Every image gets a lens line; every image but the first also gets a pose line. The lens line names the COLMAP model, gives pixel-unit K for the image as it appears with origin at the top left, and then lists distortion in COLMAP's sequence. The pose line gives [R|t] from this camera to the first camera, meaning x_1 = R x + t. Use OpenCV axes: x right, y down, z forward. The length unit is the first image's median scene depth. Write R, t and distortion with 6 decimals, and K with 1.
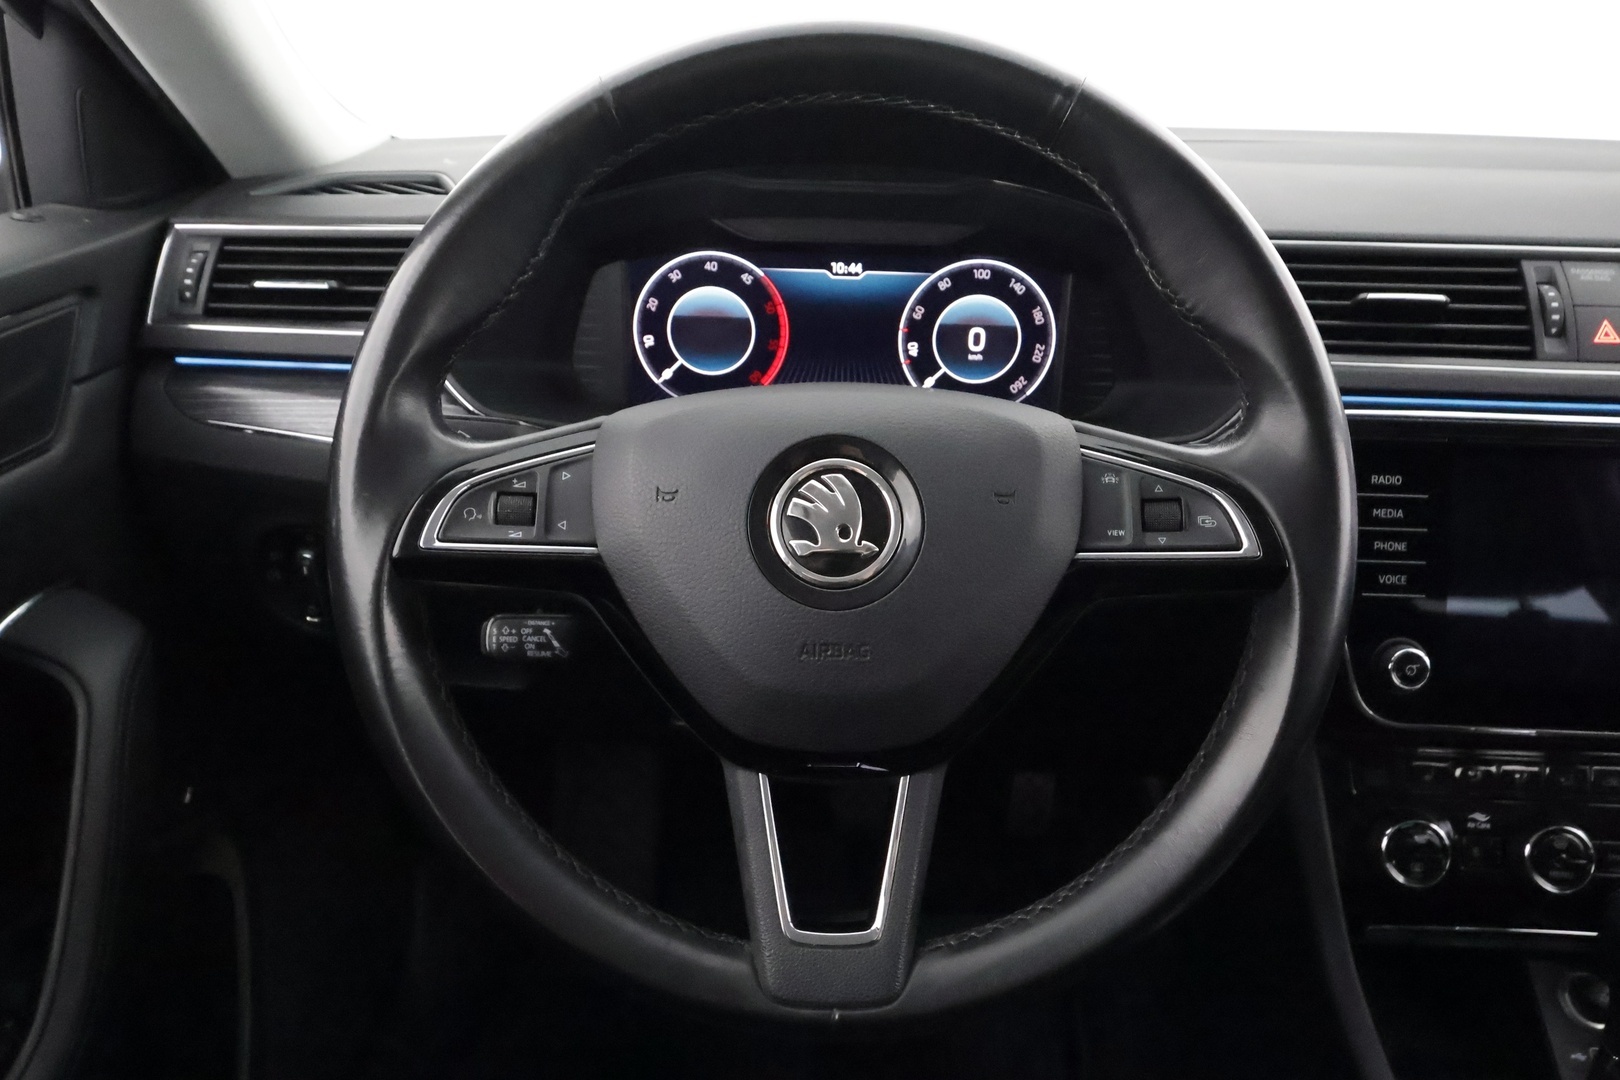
lens RADIAL K [[1162.9, 0, 801.0], [0, 1162.9, 540.5], [0, 0, 1]] dist [-0.011081, 0.006599]
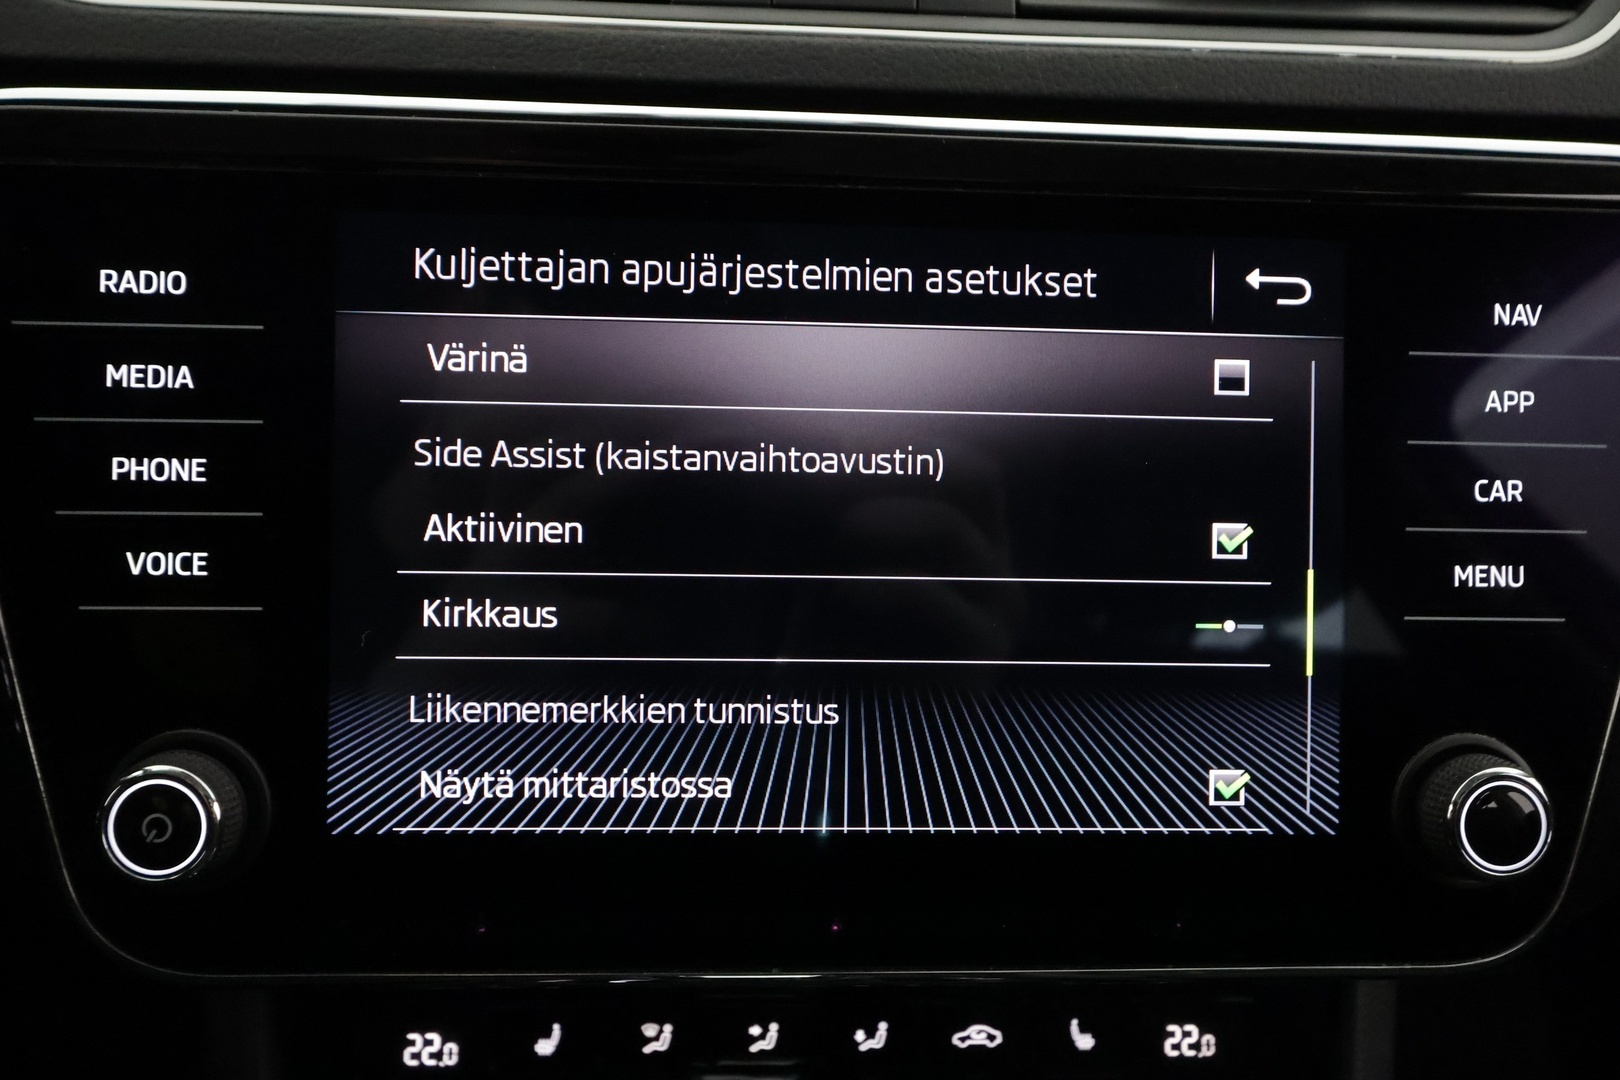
lens RADIAL K [[1336.3, 0, 812.1], [0, 1336.3, 540.4], [0, 0, 1]] dist [-0.002724, -0.004599]
pose [[0.994877, -0.018423, 0.099398, 0.634489], [0.019783, 0.999724, -0.012707, 0.033960], [-0.099137, 0.014609, 0.994967, 0.549483]]
